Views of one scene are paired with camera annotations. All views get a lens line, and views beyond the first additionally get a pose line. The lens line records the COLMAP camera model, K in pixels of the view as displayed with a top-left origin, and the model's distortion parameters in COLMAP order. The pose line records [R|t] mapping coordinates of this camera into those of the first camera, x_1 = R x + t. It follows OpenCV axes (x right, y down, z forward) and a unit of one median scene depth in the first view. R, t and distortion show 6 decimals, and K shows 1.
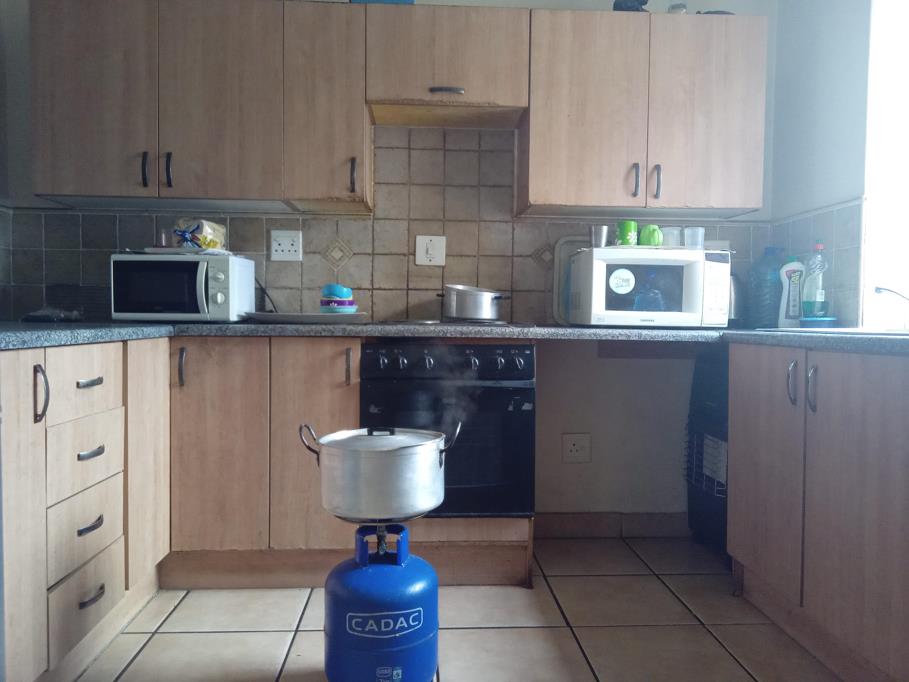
lens RADIAL K [[683.8, 0, 454.5], [0, 683.8, 341.0], [0, 0, 1]] dist [0.067009, -0.096154]
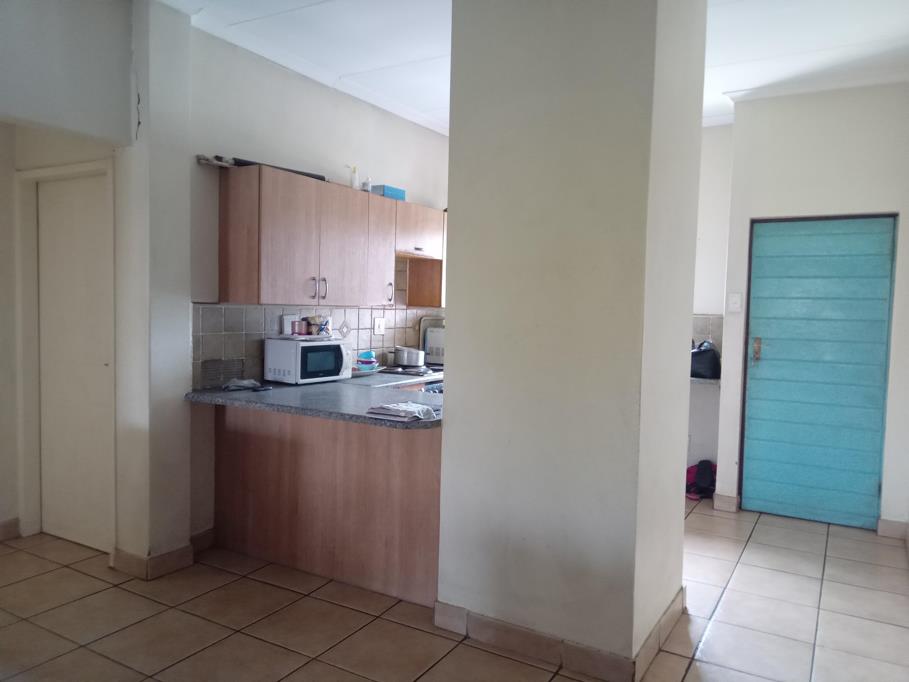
lens RADIAL K [[683.8, 0, 454.5], [0, 683.8, 341.0], [0, 0, 1]] dist [0.067009, -0.096154]
pose [[0.554795, -0.040373, 0.831007, -1.555651], [0.011756, 0.999103, 0.040691, -0.183167], [-0.831904, -0.012806, 0.554771, -0.143103]]
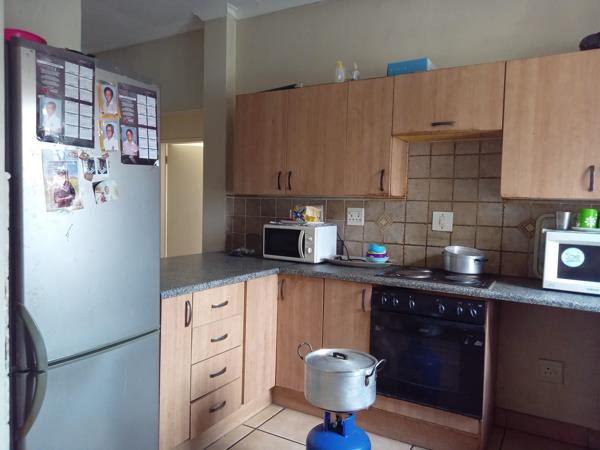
lens RADIAL K [[451.4, 0, 300.0], [0, 451.4, 225.0], [0, 0, 1]] dist [0.067009, -0.096154]
pose [[0.835898, 0.037277, -0.547618, 0.284626], [-0.037491, 0.999239, 0.010792, -0.138798], [0.547604, 0.011510, 0.836659, -0.015392]]
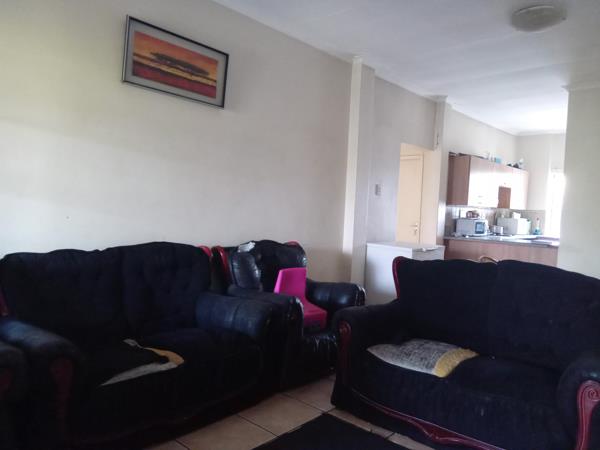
lens RADIAL K [[460.7, 0, 300.0], [0, 460.7, 225.0], [0, 0, 1]] dist [0.006687, 0.001980]
pose [[0.712367, -0.003123, 0.701800, -3.194463], [-0.012078, 0.999787, 0.016708, -0.124255], [-0.701703, -0.020378, 0.712178, -0.221355]]
